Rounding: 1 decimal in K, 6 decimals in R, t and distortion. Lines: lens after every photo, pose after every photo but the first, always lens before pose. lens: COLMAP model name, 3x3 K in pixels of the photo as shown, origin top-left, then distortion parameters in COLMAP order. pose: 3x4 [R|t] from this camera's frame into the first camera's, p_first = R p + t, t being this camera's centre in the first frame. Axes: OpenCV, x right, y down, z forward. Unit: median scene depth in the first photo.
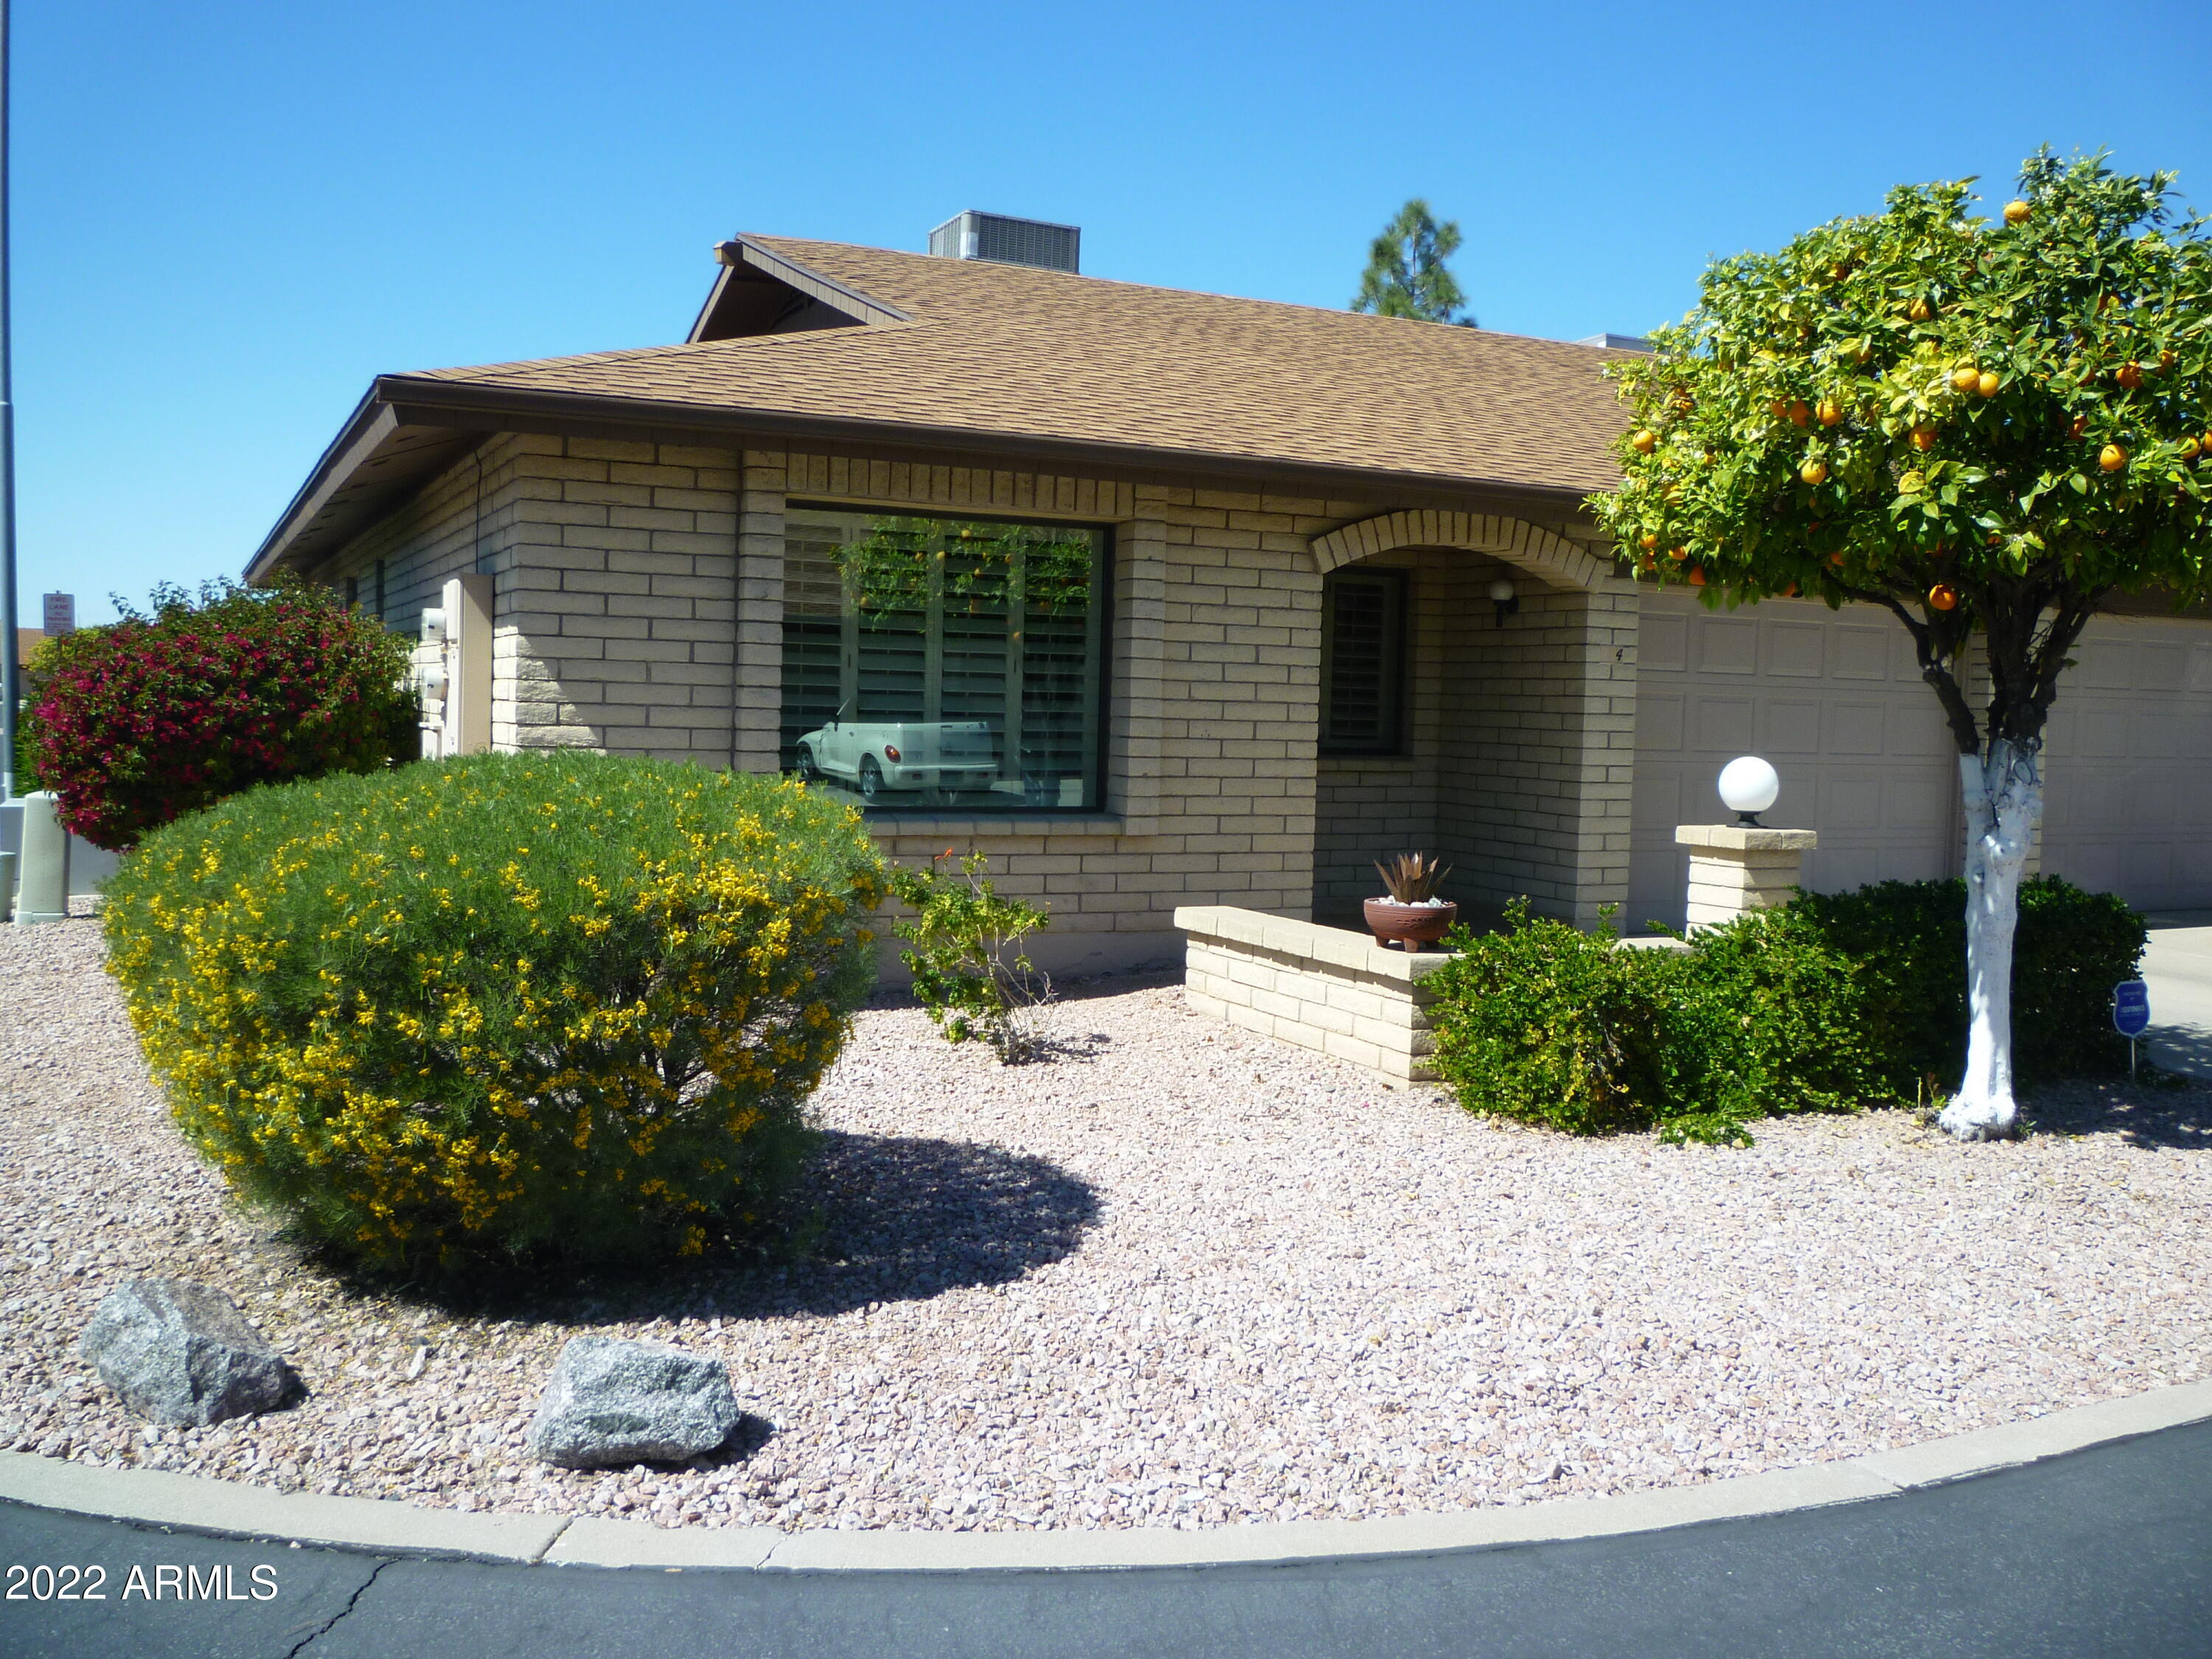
lens RADIAL K [[1931.0, 0, 1113.0], [0, 1931.0, 823.7], [0, 0, 1]] dist [-0.058139, 0.047624]
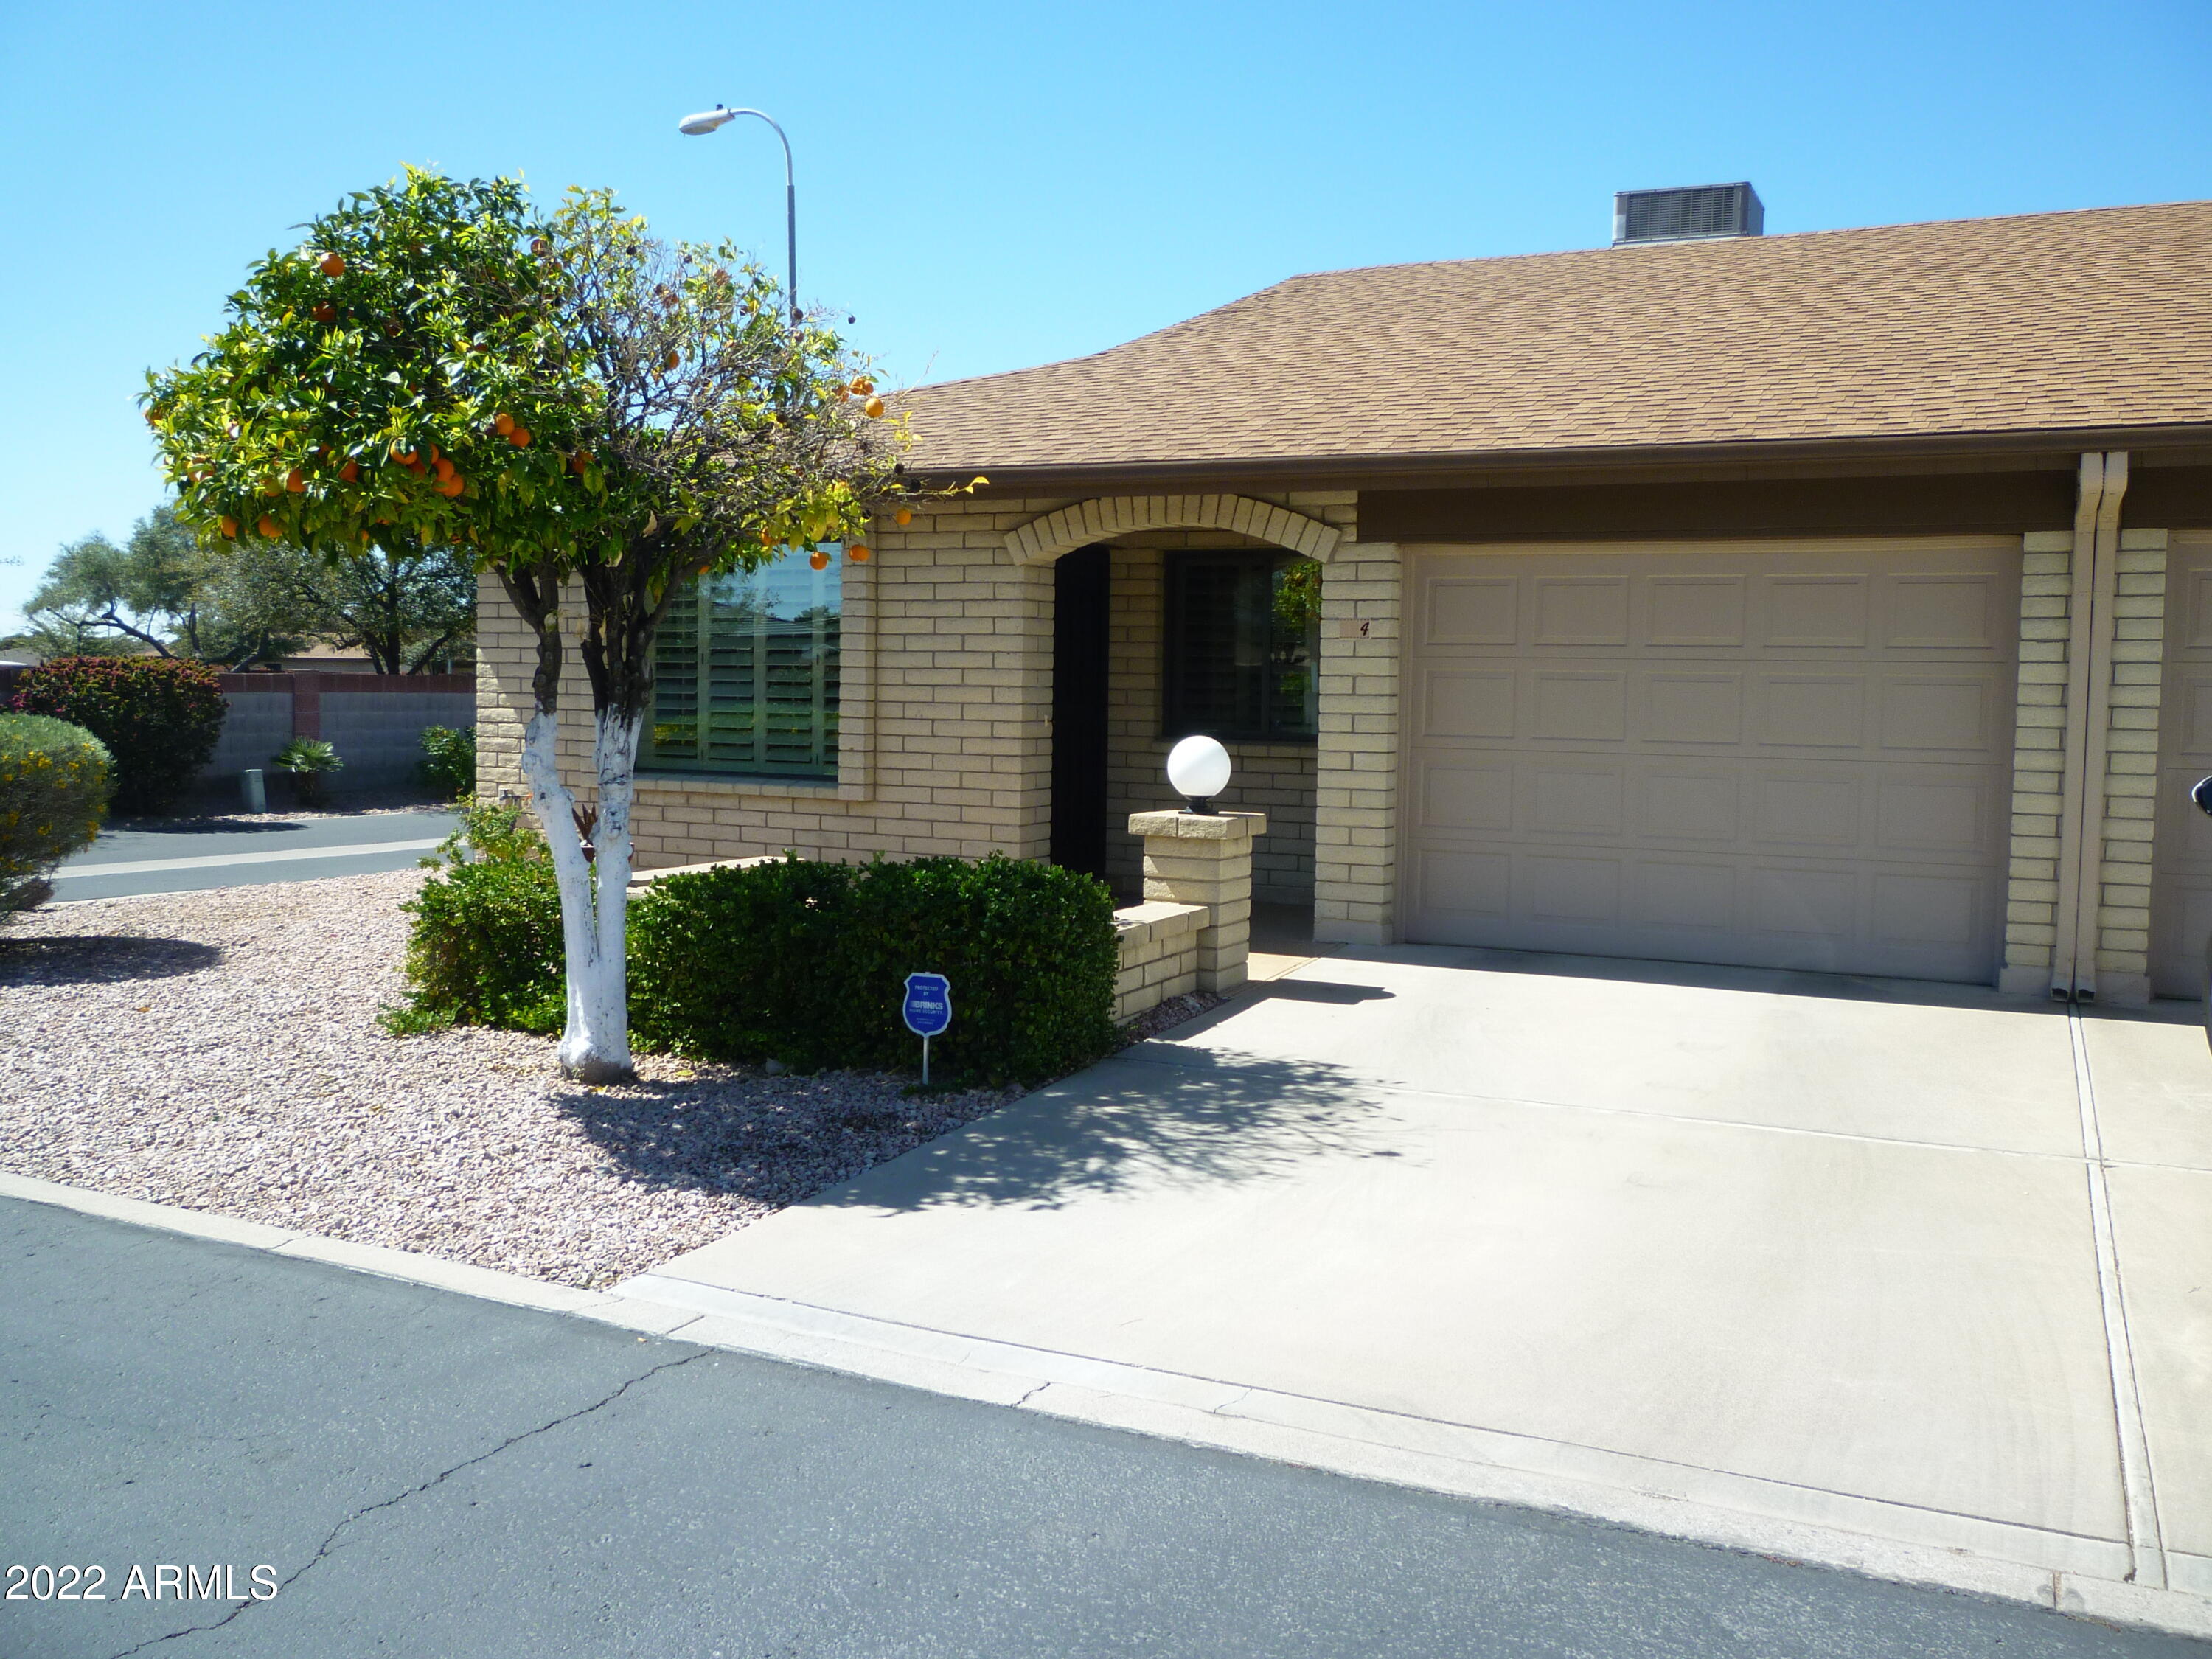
lens RADIAL K [[1931.0, 0, 1103.6], [0, 1931.0, 818.6], [0, 0, 1]] dist [-0.058139, 0.047624]
pose [[0.610269, 0.038517, -0.791257, 1.008688], [-0.047965, 0.998781, 0.011625, -0.003920], [0.790741, 0.030858, 0.611373, 0.393508]]
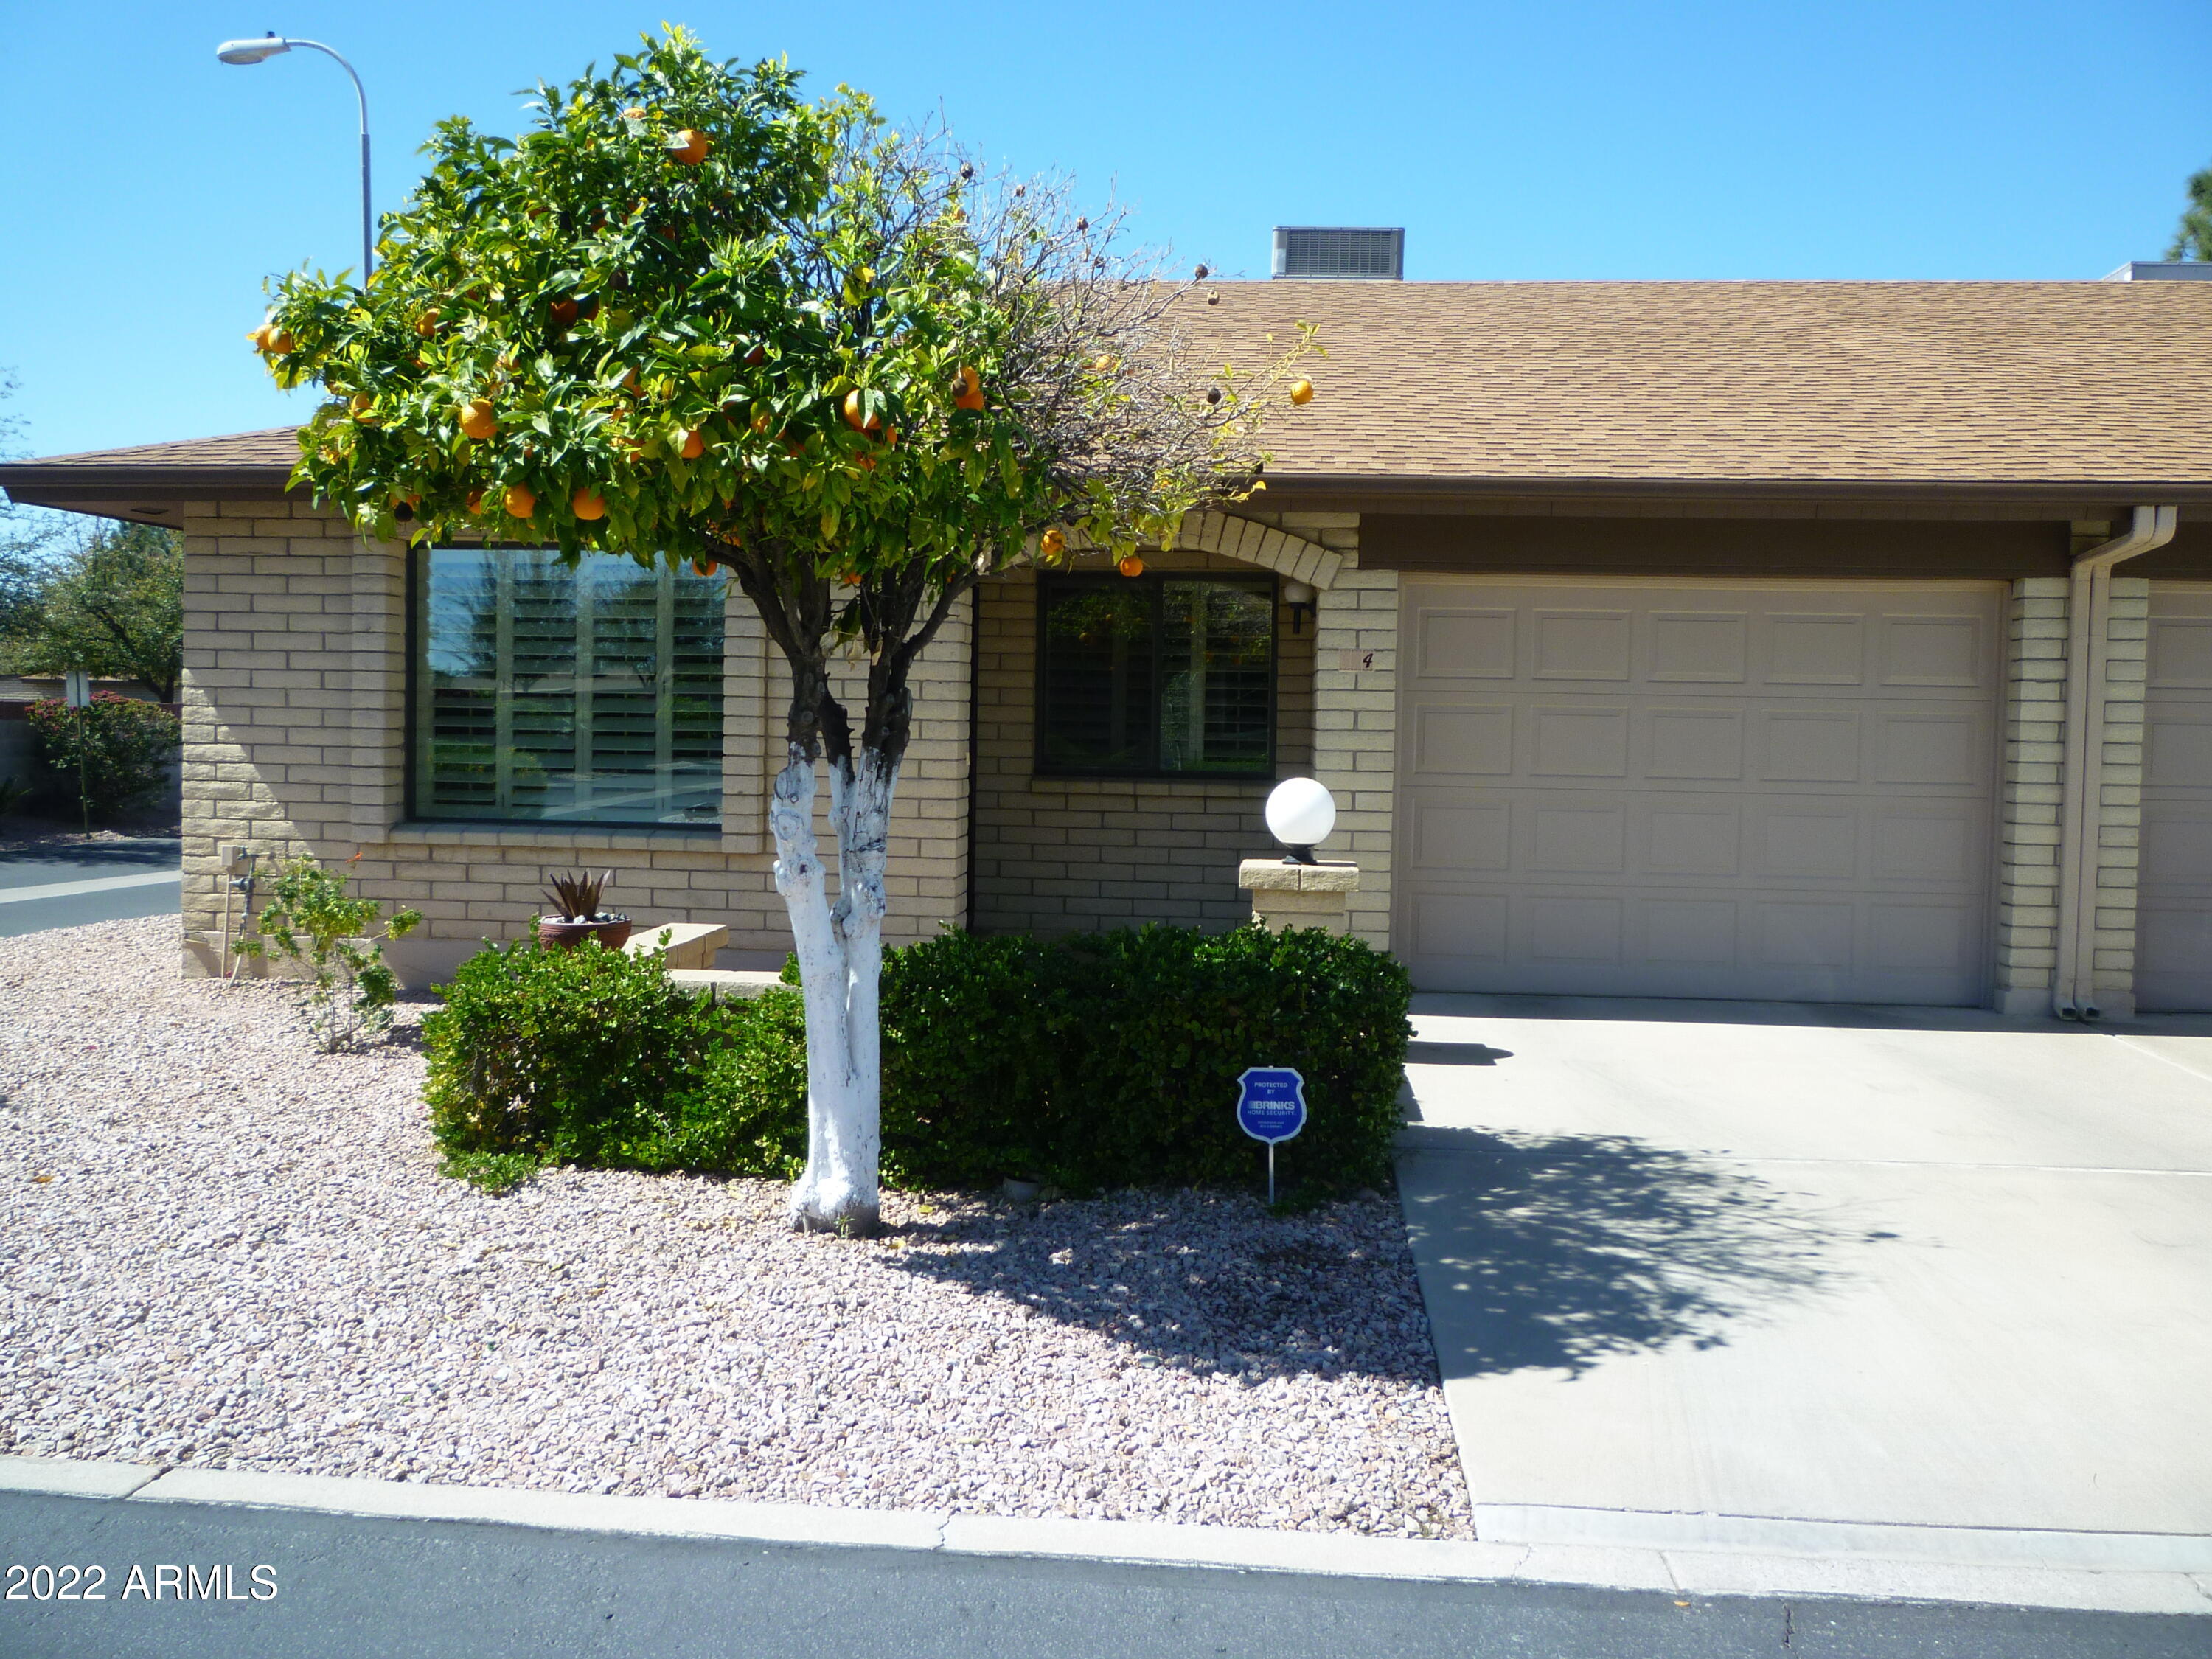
lens RADIAL K [[1931.0, 0, 1110.1], [0, 1931.0, 807.8], [0, 0, 1]] dist [-0.058139, 0.047624]
pose [[0.852876, 0.013207, -0.521947, 0.680155], [-0.027873, 0.999406, -0.020257, -0.002630], [0.521369, 0.031825, 0.852738, 0.241567]]
